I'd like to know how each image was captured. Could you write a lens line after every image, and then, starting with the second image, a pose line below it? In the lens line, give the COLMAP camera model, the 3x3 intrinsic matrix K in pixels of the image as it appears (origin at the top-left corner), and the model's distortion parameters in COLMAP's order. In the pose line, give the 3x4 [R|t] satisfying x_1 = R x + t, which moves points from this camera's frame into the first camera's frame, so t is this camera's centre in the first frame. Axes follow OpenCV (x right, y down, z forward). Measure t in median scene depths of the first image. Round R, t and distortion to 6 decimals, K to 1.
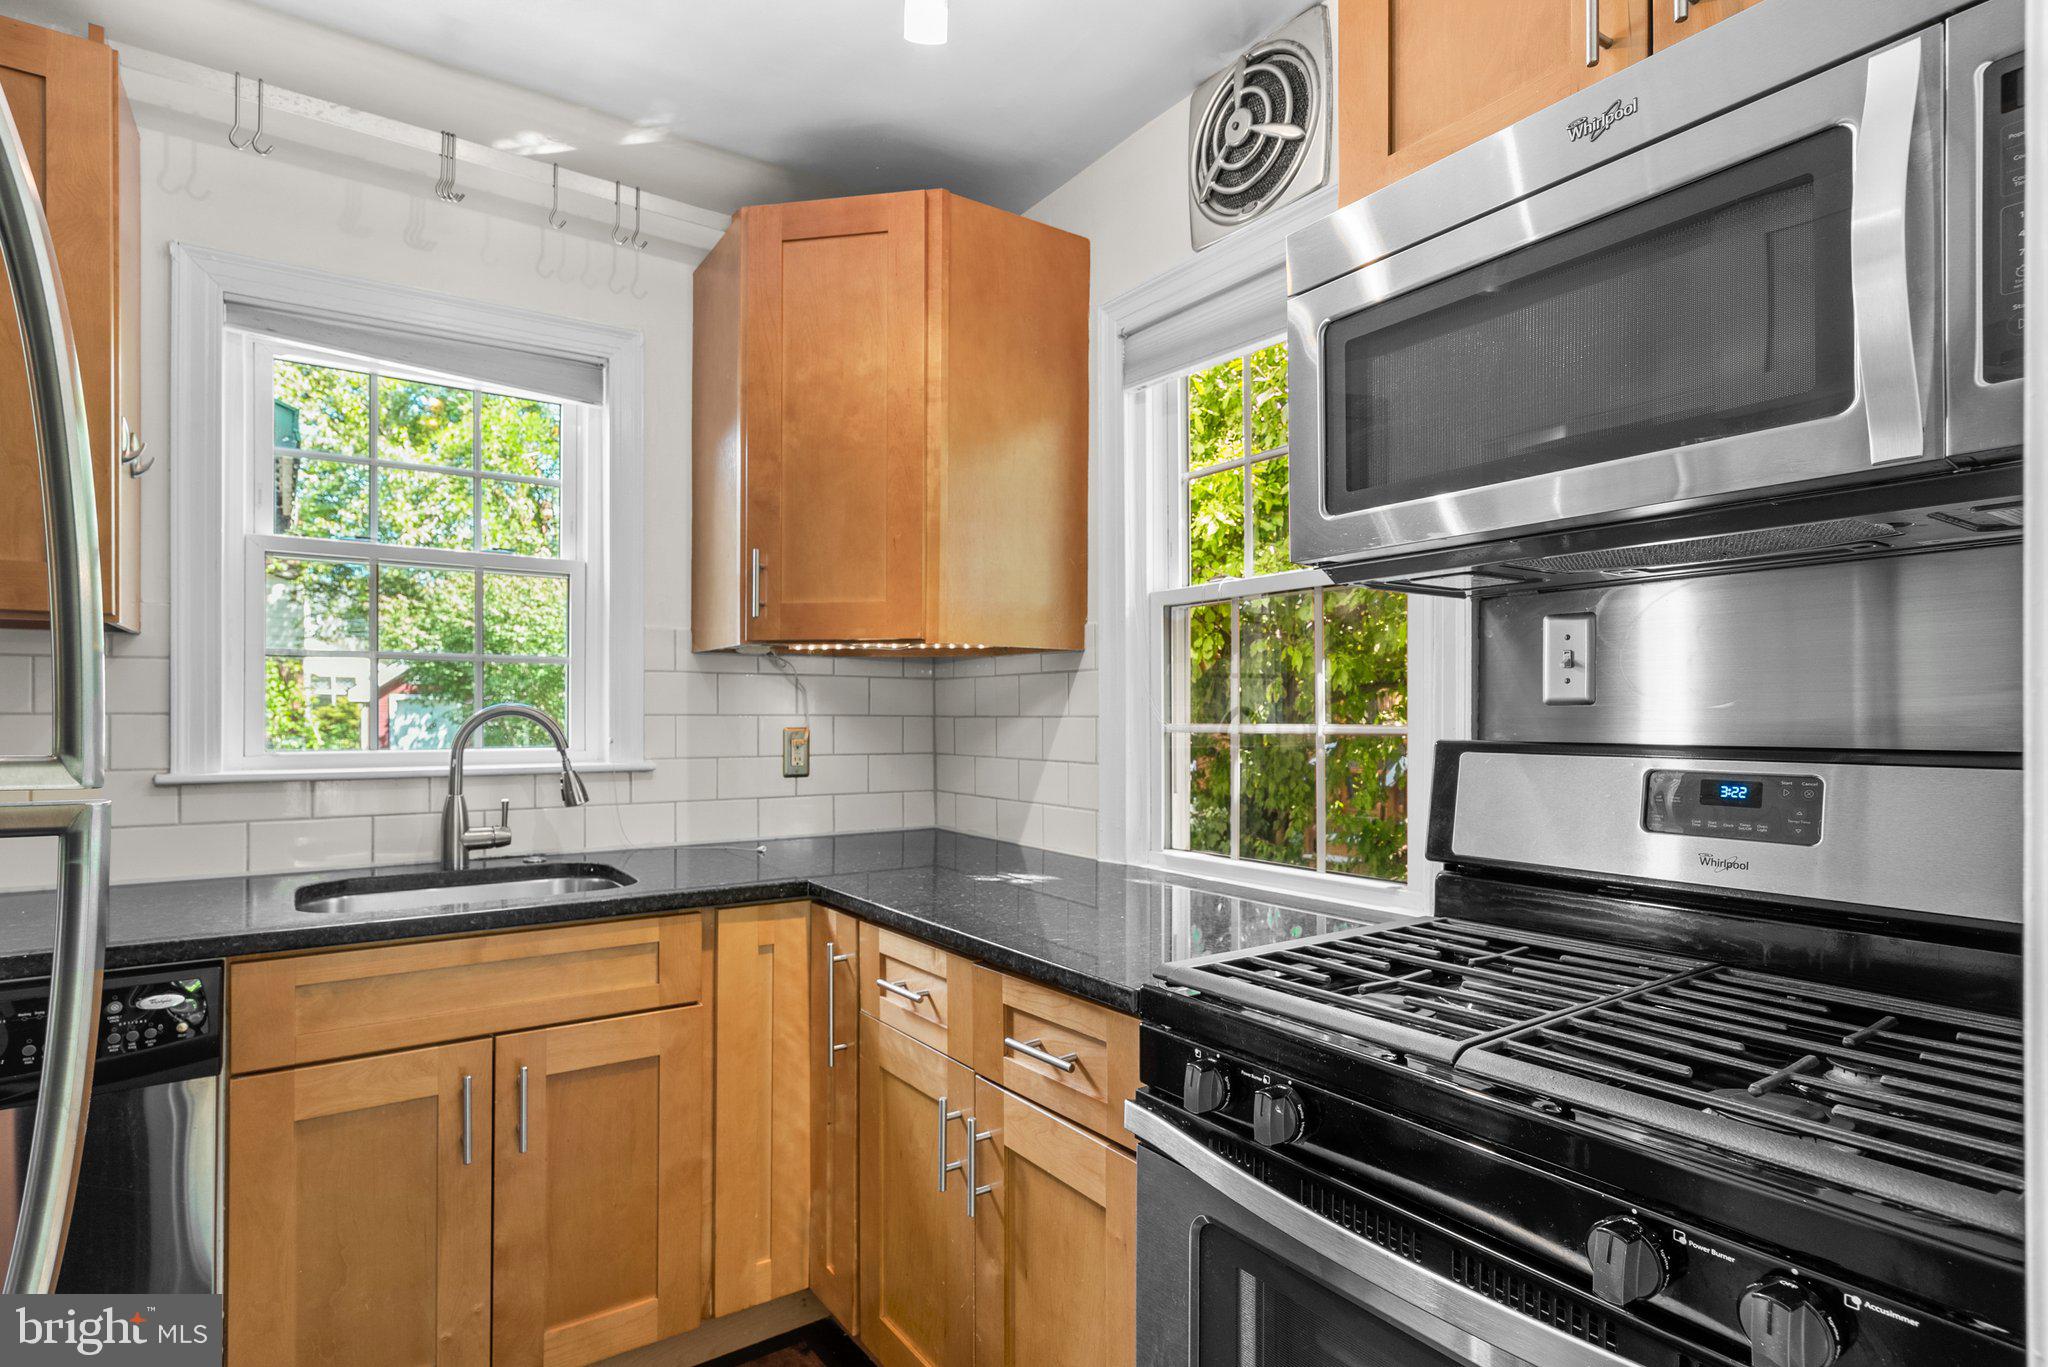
lens RADIAL K [[1048.9, 0, 1019.7], [0, 1048.9, 703.1], [0, 0, 1]] dist [-0.000293, -0.000278]
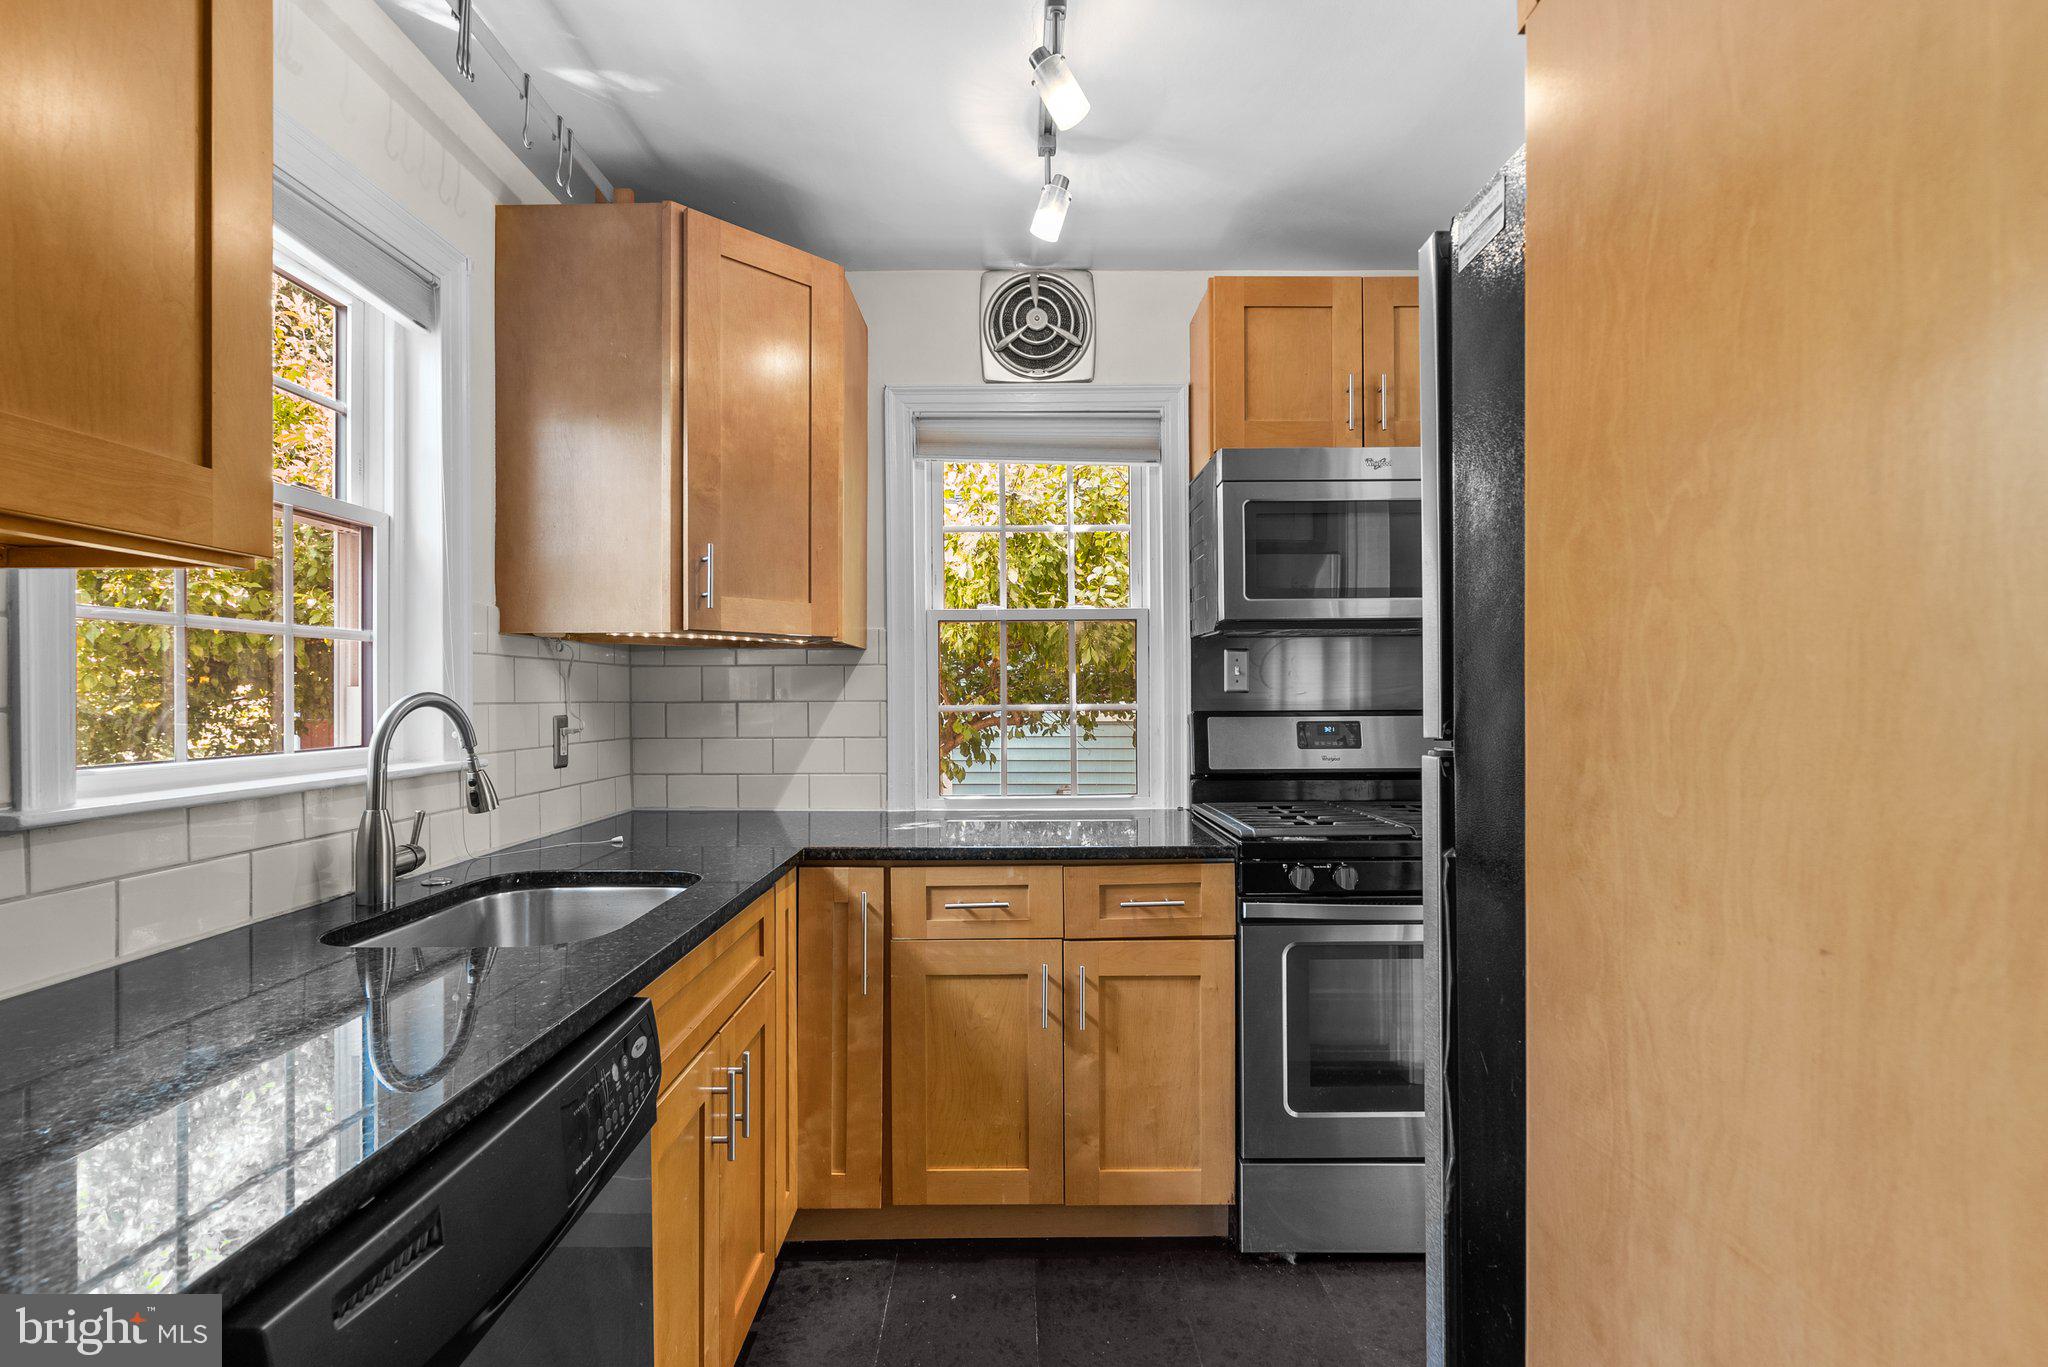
lens RADIAL K [[949.4, 0, 1021.5], [0, 949.4, 684.7], [0, 0, 1]] dist [0.000205, -0.000044]
pose [[0.552046, 0.004964, 0.833799, -0.948039], [-0.004390, 0.999986, -0.003046, -0.004881], [-0.833802, -0.001979, 0.552059, 0.239682]]
